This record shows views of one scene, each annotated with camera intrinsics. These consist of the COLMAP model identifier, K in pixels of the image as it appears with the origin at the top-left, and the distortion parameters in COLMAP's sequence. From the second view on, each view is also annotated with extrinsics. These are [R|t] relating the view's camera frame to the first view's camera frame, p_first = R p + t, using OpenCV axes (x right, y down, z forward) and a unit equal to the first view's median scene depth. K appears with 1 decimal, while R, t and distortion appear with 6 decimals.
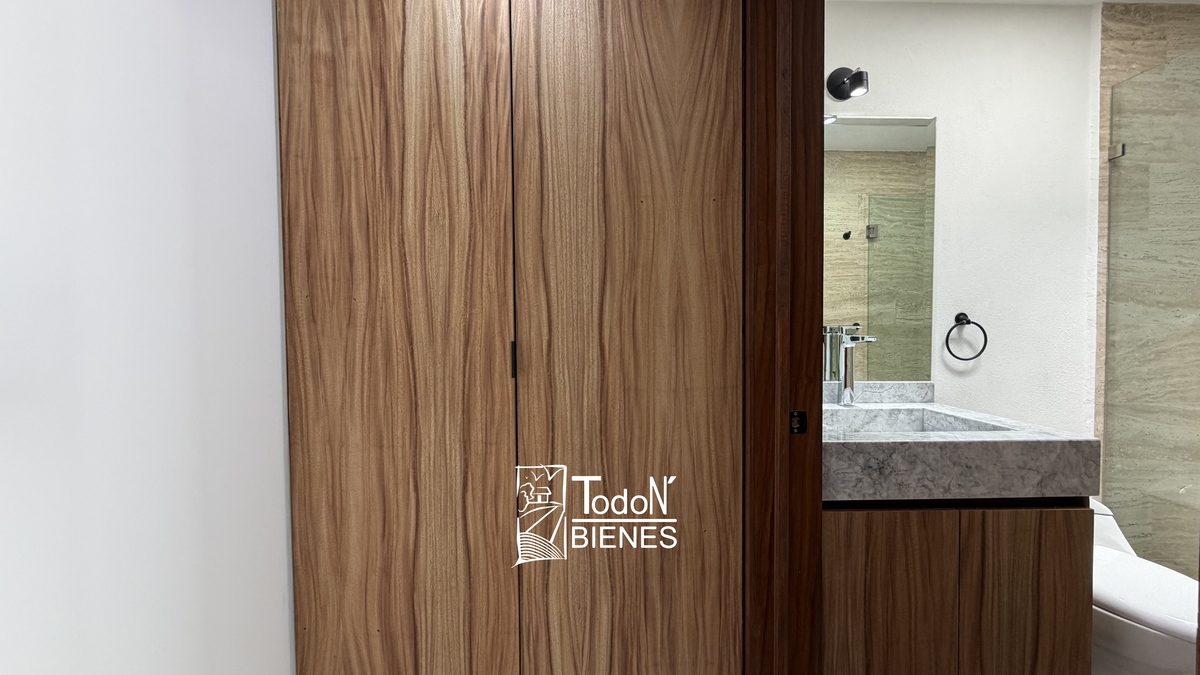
lens RADIAL K [[477.1, 0, 597.9], [0, 477.1, 337.4], [0, 0, 1]] dist [0.001422, -0.000701]
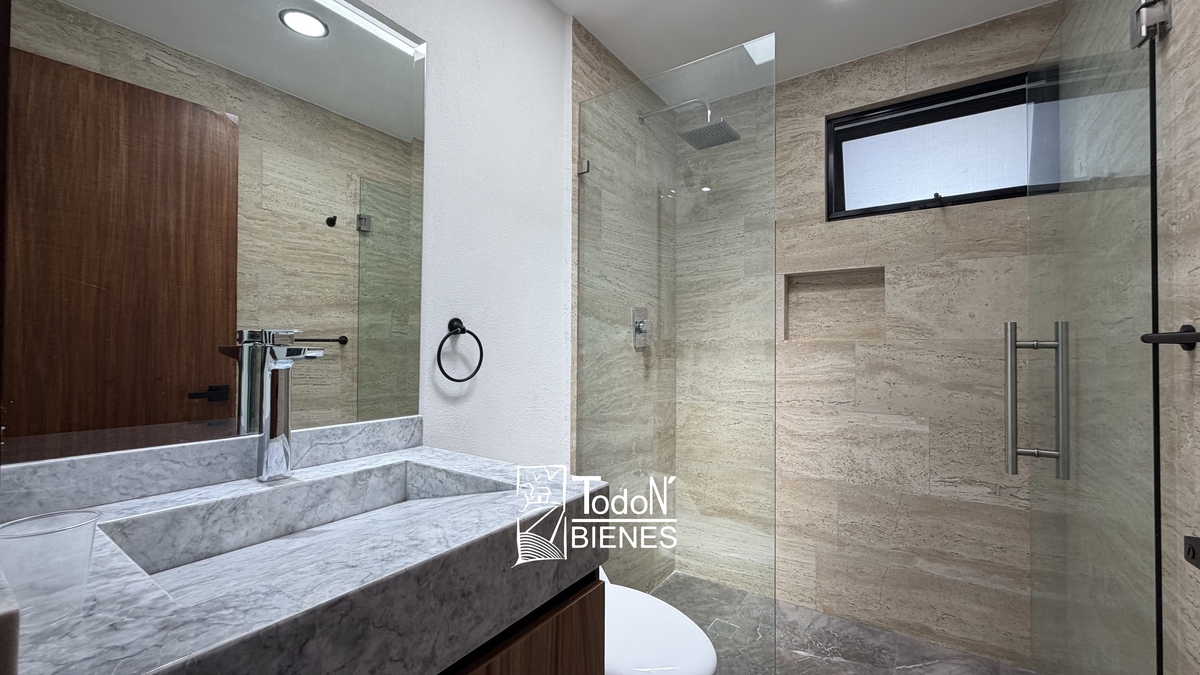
lens RADIAL K [[477.1, 0, 598.6], [0, 477.1, 339.0], [0, 0, 1]] dist [0.001422, -0.000701]
pose [[0.589447, 0.021338, 0.807525, 0.293787], [0.009504, 0.999399, -0.033345, 0.008118], [-0.807751, 0.027329, 0.588890, 0.383878]]
